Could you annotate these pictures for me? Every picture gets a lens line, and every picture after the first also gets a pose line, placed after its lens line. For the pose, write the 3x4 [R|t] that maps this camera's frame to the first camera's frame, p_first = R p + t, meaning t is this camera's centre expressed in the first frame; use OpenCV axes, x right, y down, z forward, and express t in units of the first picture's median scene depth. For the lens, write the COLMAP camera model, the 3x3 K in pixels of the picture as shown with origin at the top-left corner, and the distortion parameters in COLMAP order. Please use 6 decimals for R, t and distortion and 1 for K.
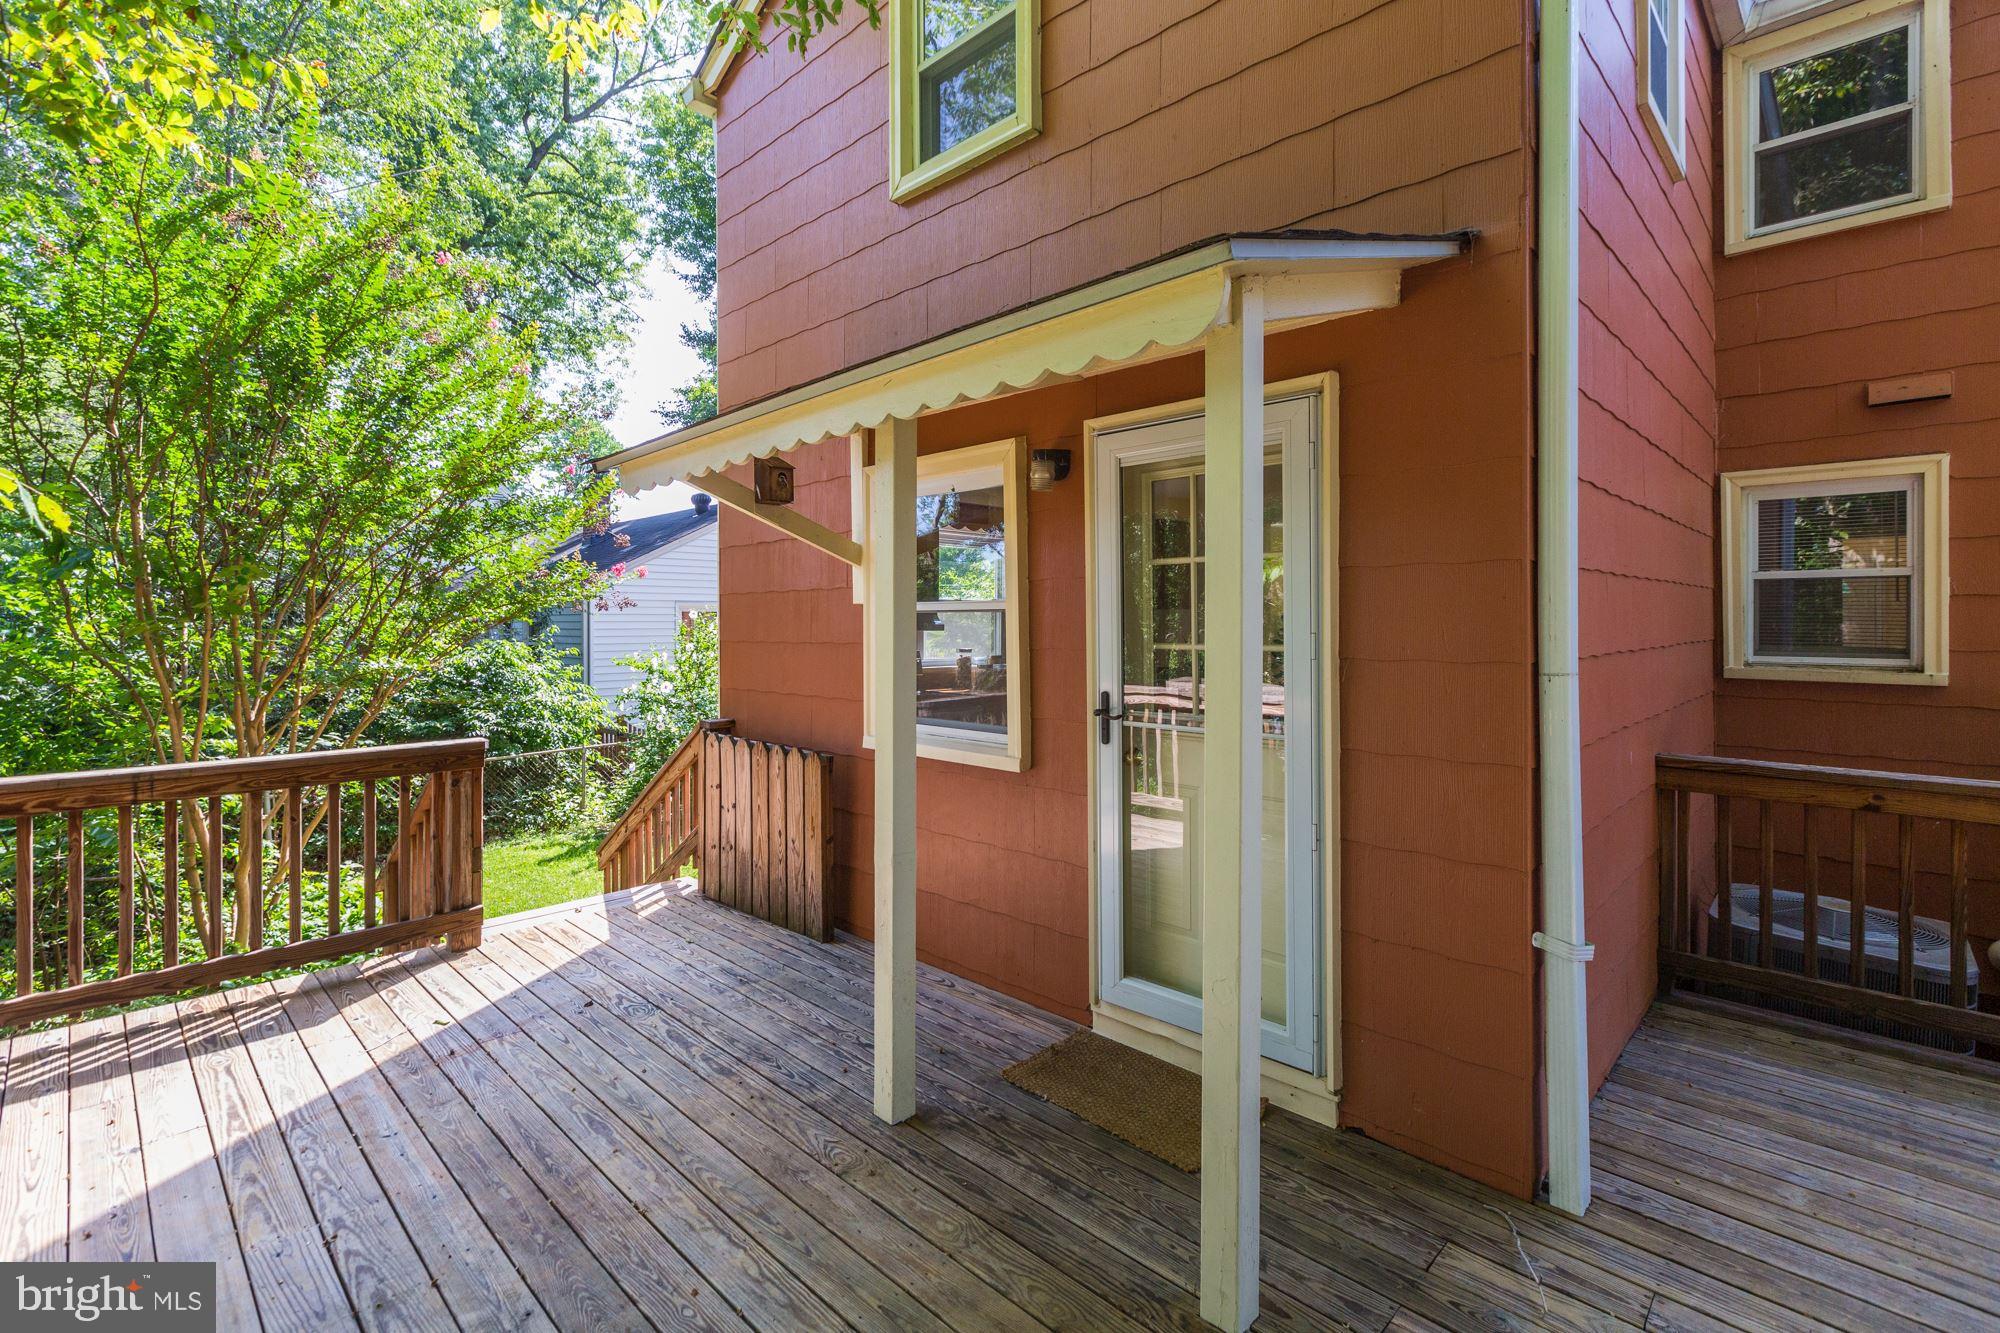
lens RADIAL K [[908.1, 0, 999.9], [0, 908.1, 620.2], [0, 0, 1]] dist [-0.001059, -0.000013]
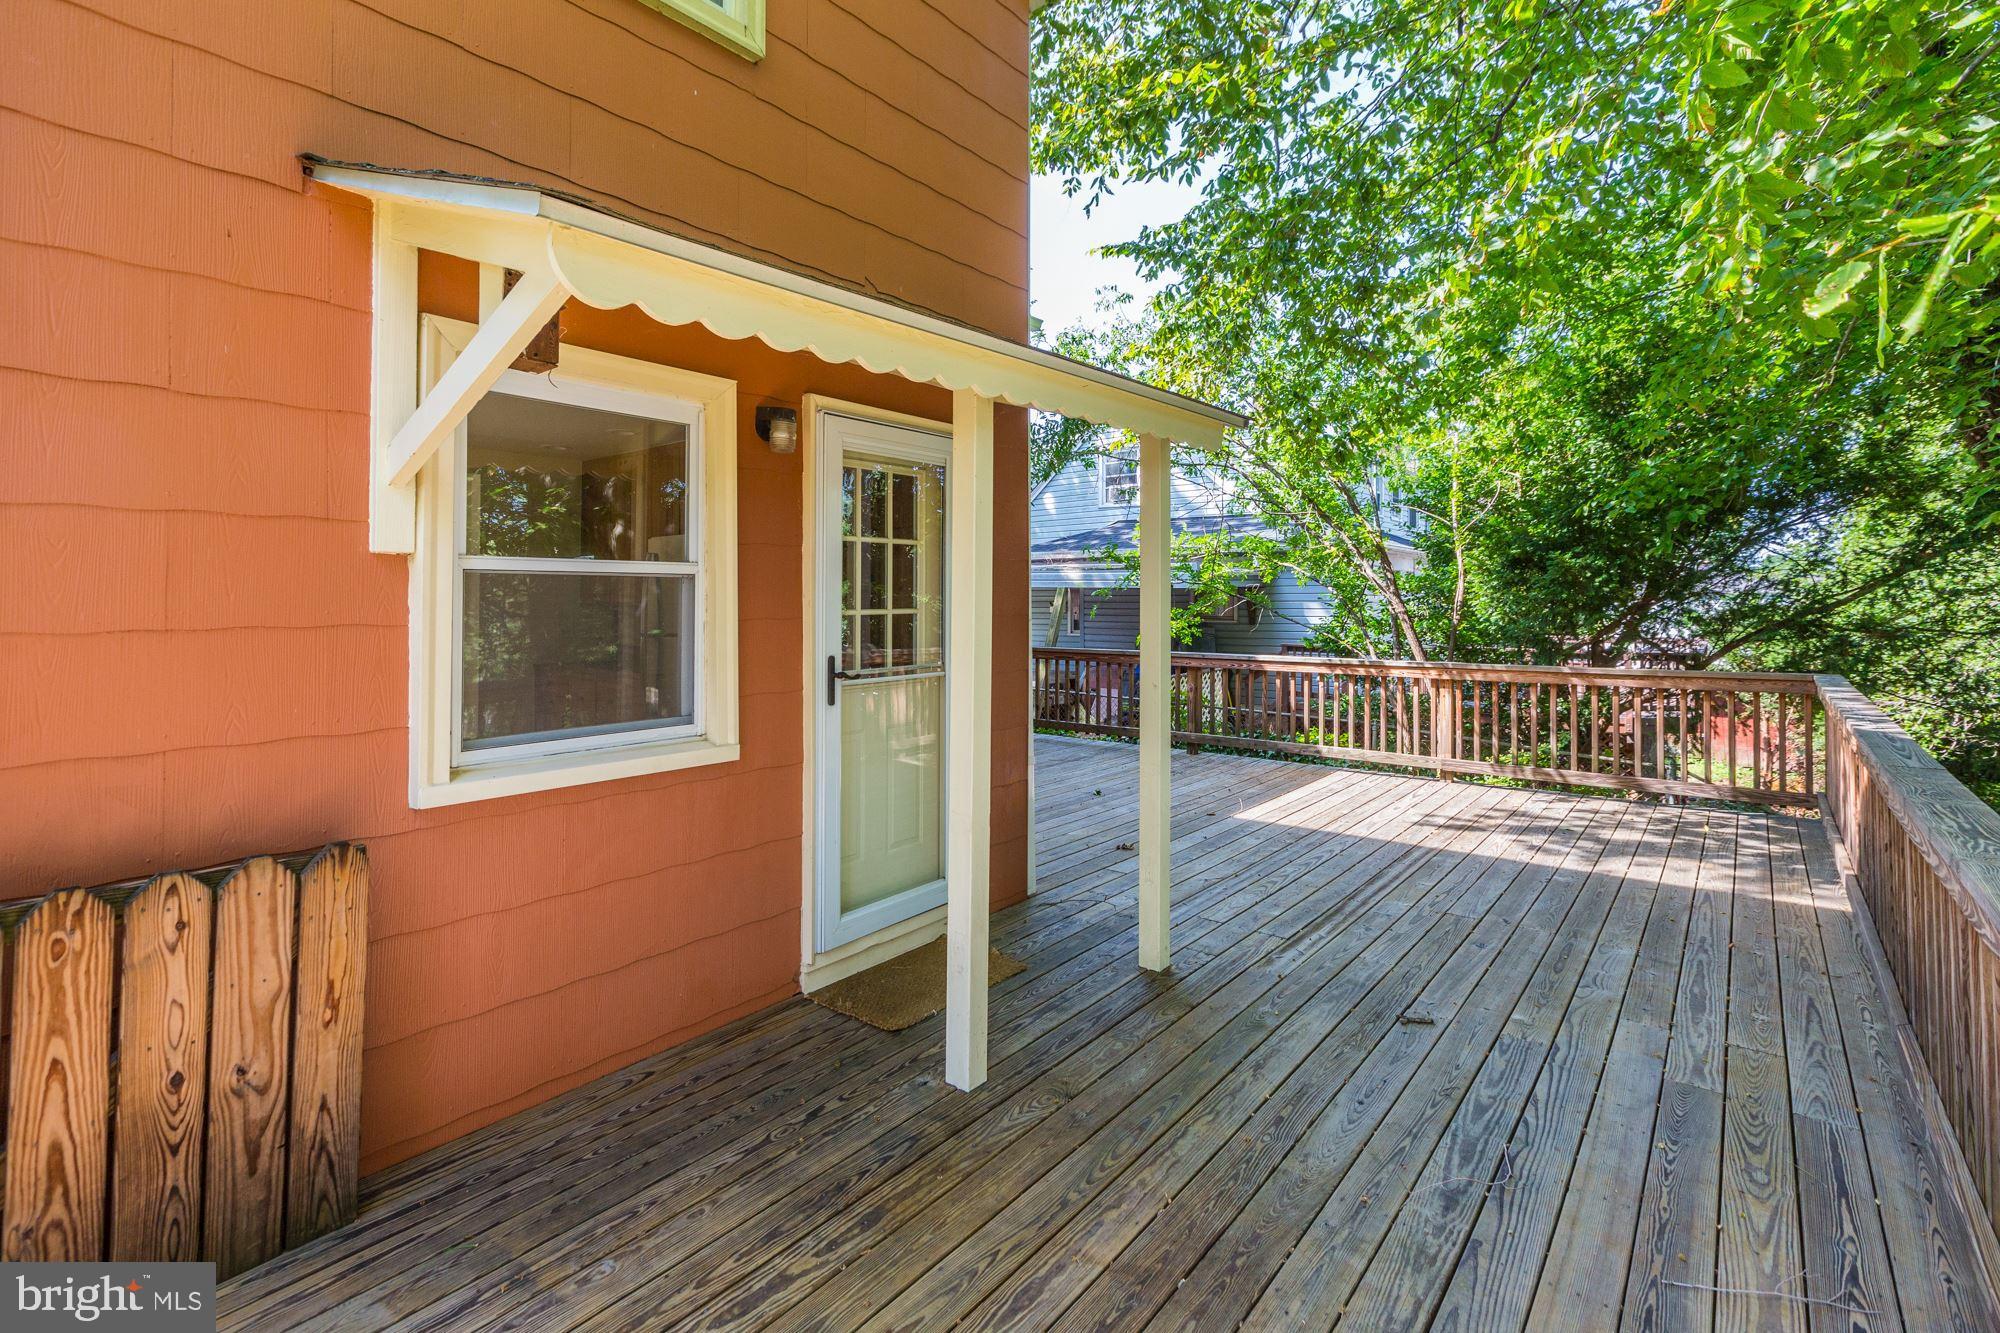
lens RADIAL K [[883.3, 0, 999.5], [0, 883.3, 571.7], [0, 0, 1]] dist [-0.000004, 0.000014]
pose [[-0.070751, 0.033291, 0.996938, -0.922326], [0.004134, 0.999444, -0.033082, 0.015520], [-0.997485, 0.001781, -0.070850, 0.863548]]
